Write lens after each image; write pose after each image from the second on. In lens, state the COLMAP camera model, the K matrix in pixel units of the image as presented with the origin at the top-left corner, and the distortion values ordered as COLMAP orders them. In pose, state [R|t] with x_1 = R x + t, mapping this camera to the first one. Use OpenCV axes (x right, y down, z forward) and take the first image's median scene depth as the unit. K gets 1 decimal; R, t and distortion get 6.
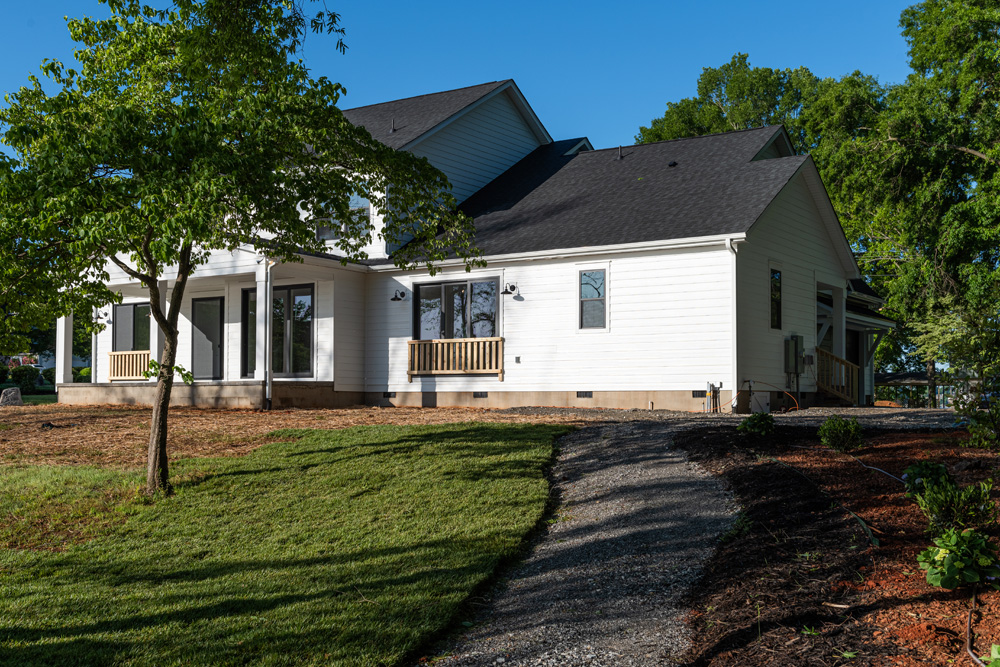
lens RADIAL K [[1078.4, 0, 500.0], [0, 1078.4, 333.5], [0, 0, 1]] dist [-0.005478, -0.004030]
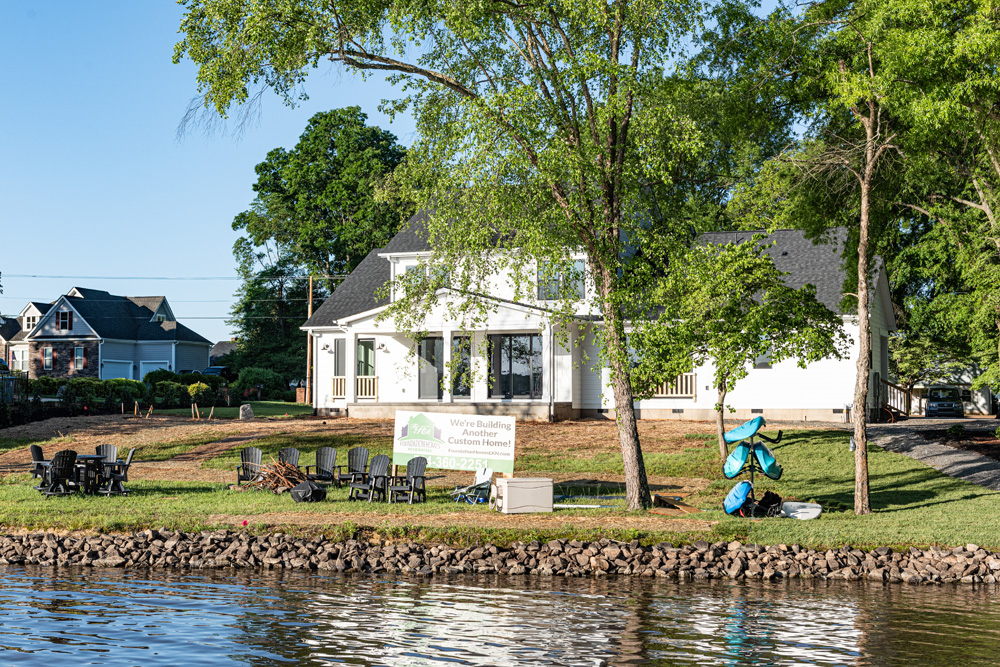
lens RADIAL K [[1458.9, 0, 442.2], [0, 1458.9, 333.9], [0, 0, 1]] dist [-0.035541, -0.019322]
pose [[0.986172, 0.016664, 0.164884, -0.650689], [-0.016208, 0.999860, -0.004109, -0.034886], [-0.164929, 0.001379, 0.986304, -0.898565]]
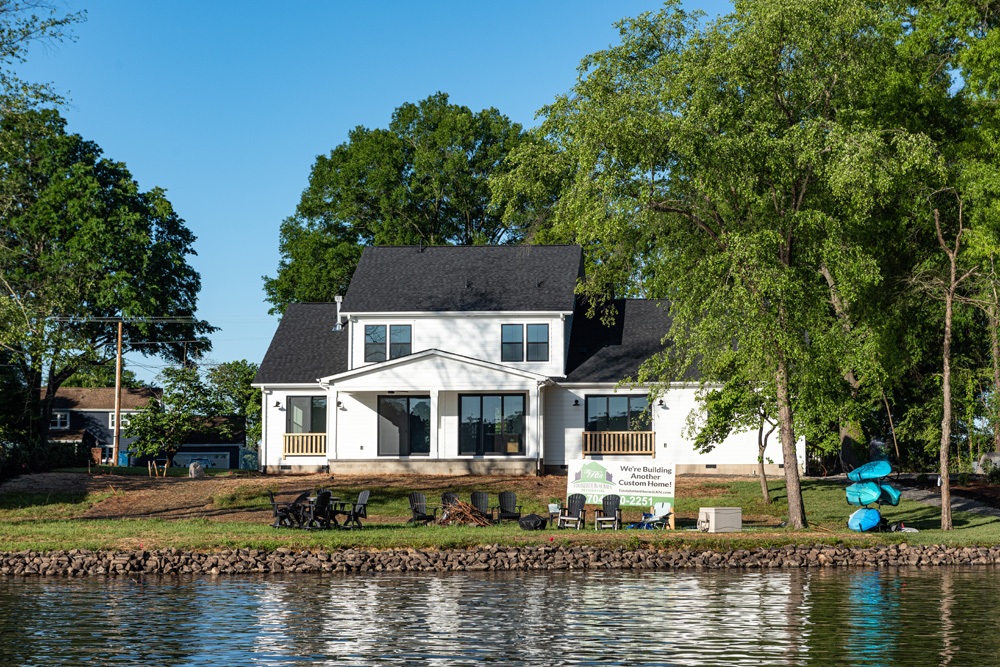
lens RADIAL K [[2038.8, 0, 500.0], [0, 2038.8, 333.5], [0, 0, 1]] dist [0.008234, -0.227542]
pose [[0.886293, 0.039588, 0.461431, -1.566607], [-0.026789, 0.999054, -0.034257, -0.031396], [-0.462350, 0.018001, 0.886515, -1.563092]]
